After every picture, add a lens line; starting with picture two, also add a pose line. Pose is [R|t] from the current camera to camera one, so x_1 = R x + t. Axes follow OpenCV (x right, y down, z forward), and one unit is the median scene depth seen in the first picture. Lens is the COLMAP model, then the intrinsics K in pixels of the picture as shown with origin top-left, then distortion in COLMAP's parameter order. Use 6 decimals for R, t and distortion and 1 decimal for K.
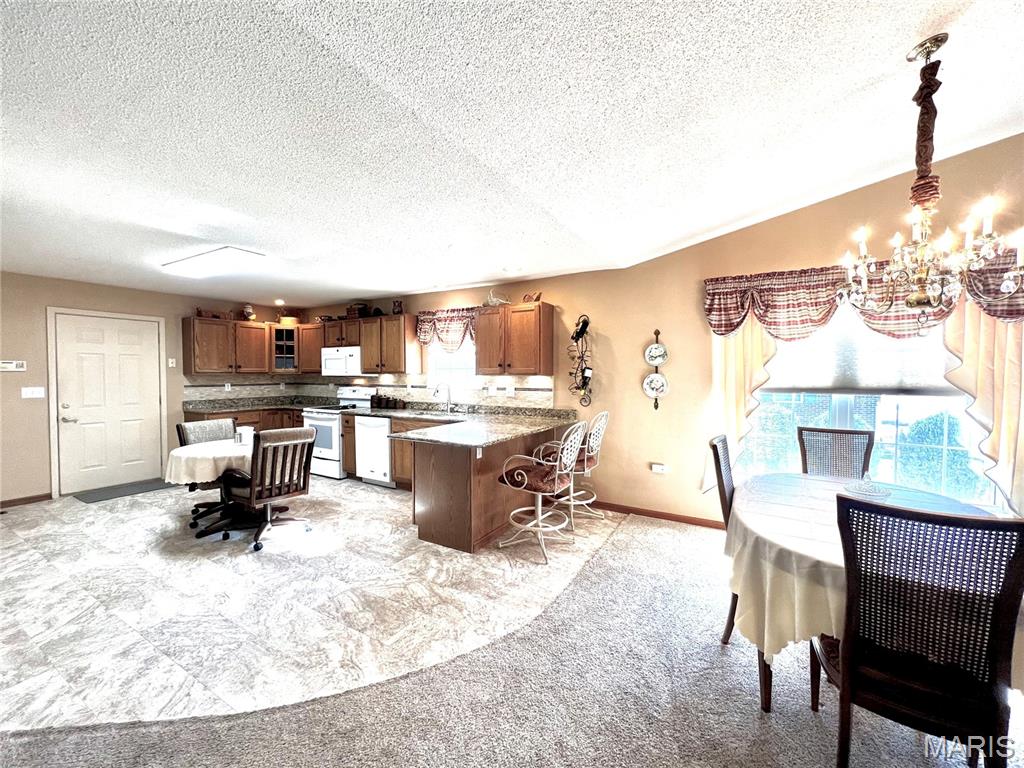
lens RADIAL K [[412.0, 0, 511.8], [0, 412.0, 382.6], [0, 0, 1]] dist [-0.002894, 0.000624]
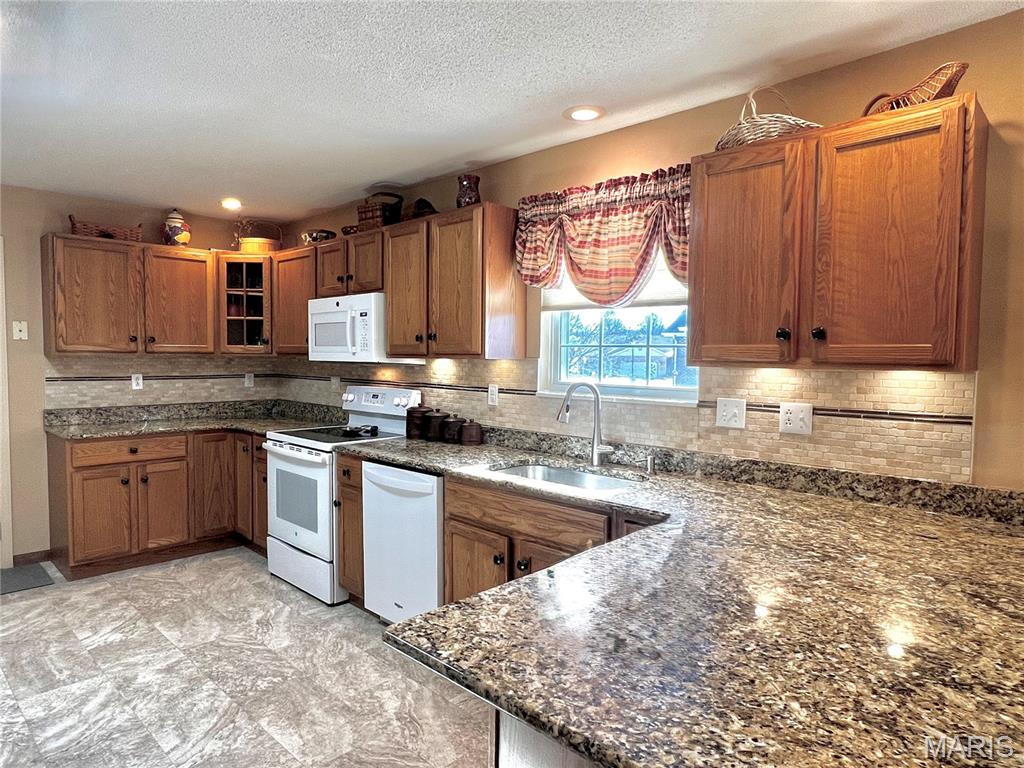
lens RADIAL K [[616.4, 0, 514.1], [0, 616.4, 388.4], [0, 0, 1]] dist [-0.005432, -0.005053]
pose [[0.975446, 0.022247, -0.219111, -0.099387], [-0.016598, 0.999482, 0.027590, -0.009377], [0.219611, -0.023276, 0.975310, 0.424679]]
